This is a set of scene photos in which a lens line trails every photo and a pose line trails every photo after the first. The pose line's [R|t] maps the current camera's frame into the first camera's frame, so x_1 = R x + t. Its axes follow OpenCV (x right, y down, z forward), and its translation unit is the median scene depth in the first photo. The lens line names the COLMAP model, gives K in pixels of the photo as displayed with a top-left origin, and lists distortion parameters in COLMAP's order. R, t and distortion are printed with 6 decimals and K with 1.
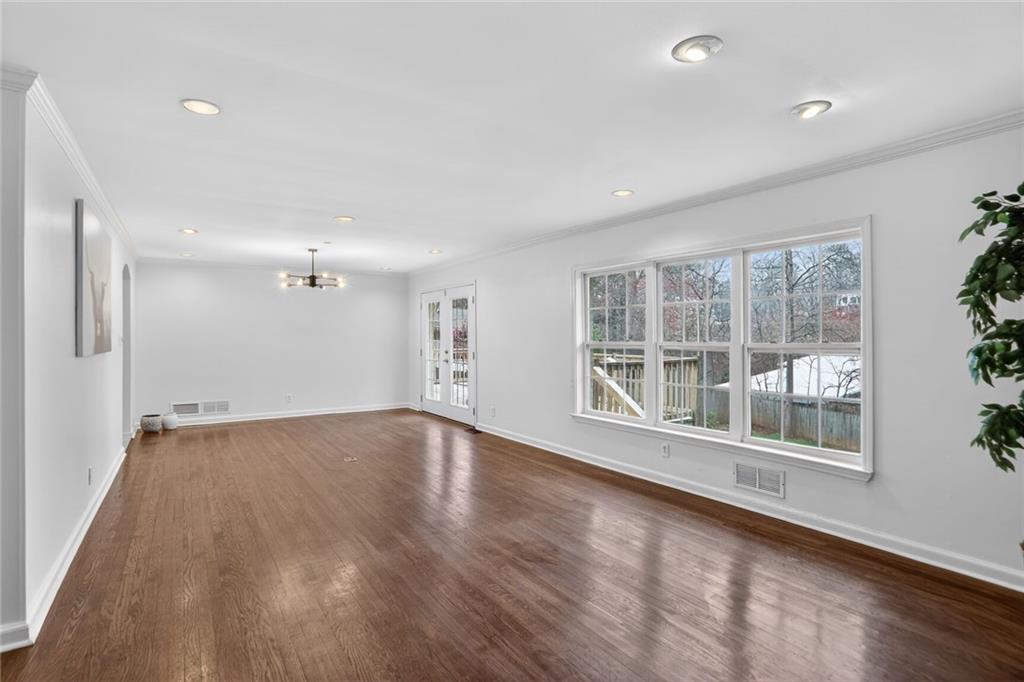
lens RADIAL K [[510.4, 0, 509.3], [0, 510.4, 333.7], [0, 0, 1]] dist [-0.005163, 0.000186]
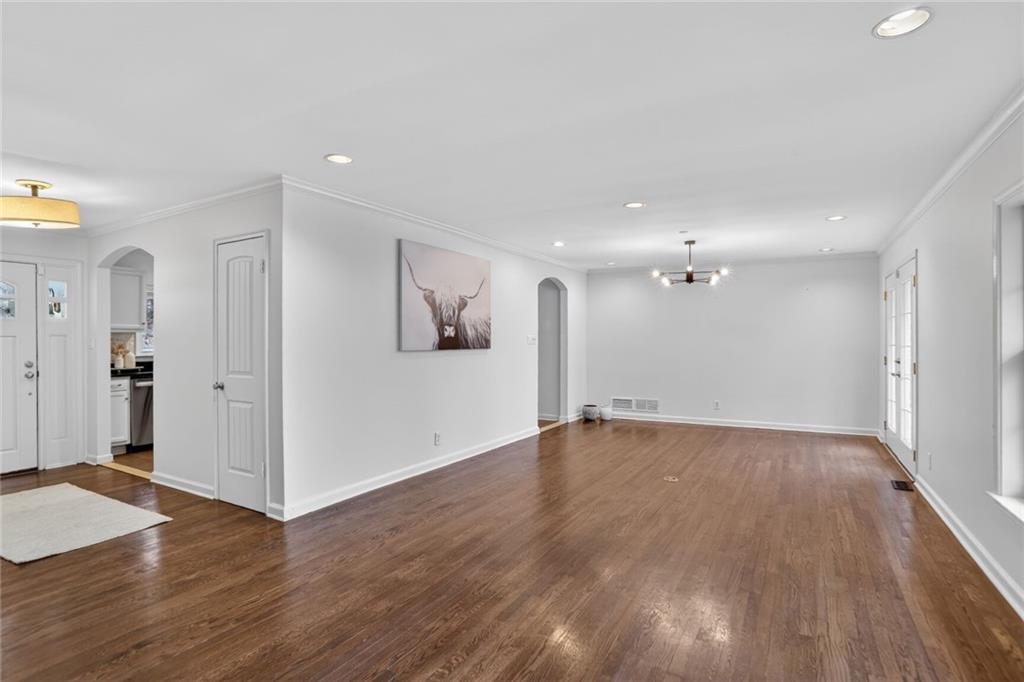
lens RADIAL K [[528.7, 0, 505.8], [0, 528.7, 342.7], [0, 0, 1]] dist [0.003254, 0.000512]
pose [[0.486283, 0.011569, -0.873725, 0.264643], [-0.000455, 0.999916, 0.012986, 0.001405], [0.873801, -0.005917, 0.486247, 0.250088]]
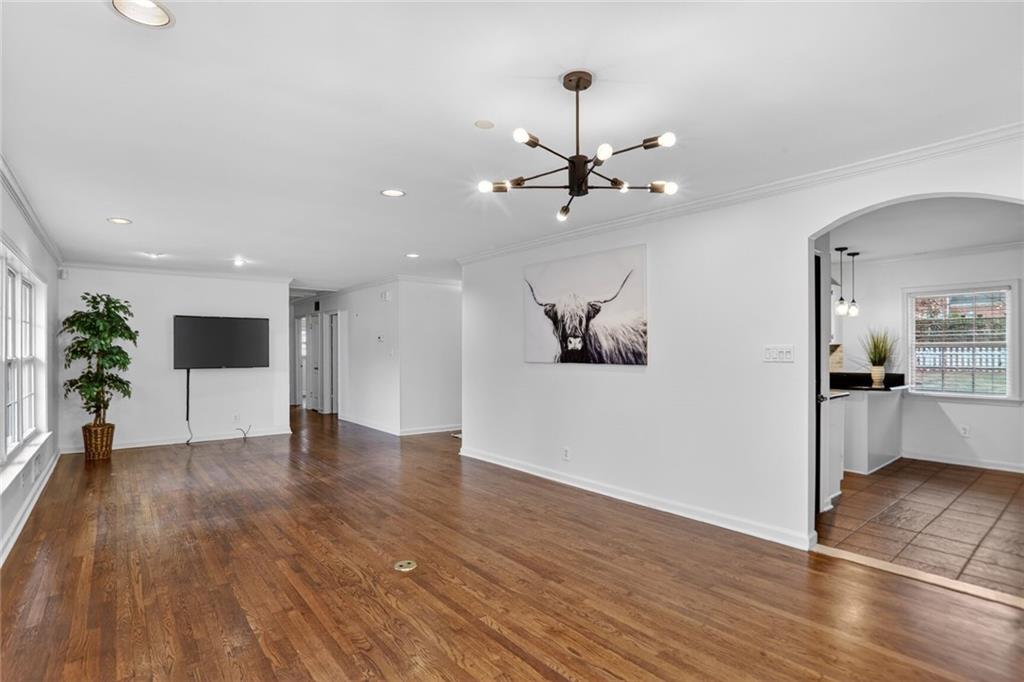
lens RADIAL K [[510.4, 0, 502.0], [0, 510.4, 350.3], [0, 0, 1]] dist [-0.005163, 0.000186]
pose [[-0.992224, 0.005657, -0.124340, -0.266594], [0.005843, 0.999982, -0.001131, 0.004300], [0.124331, -0.001849, -0.992239, 1.229761]]
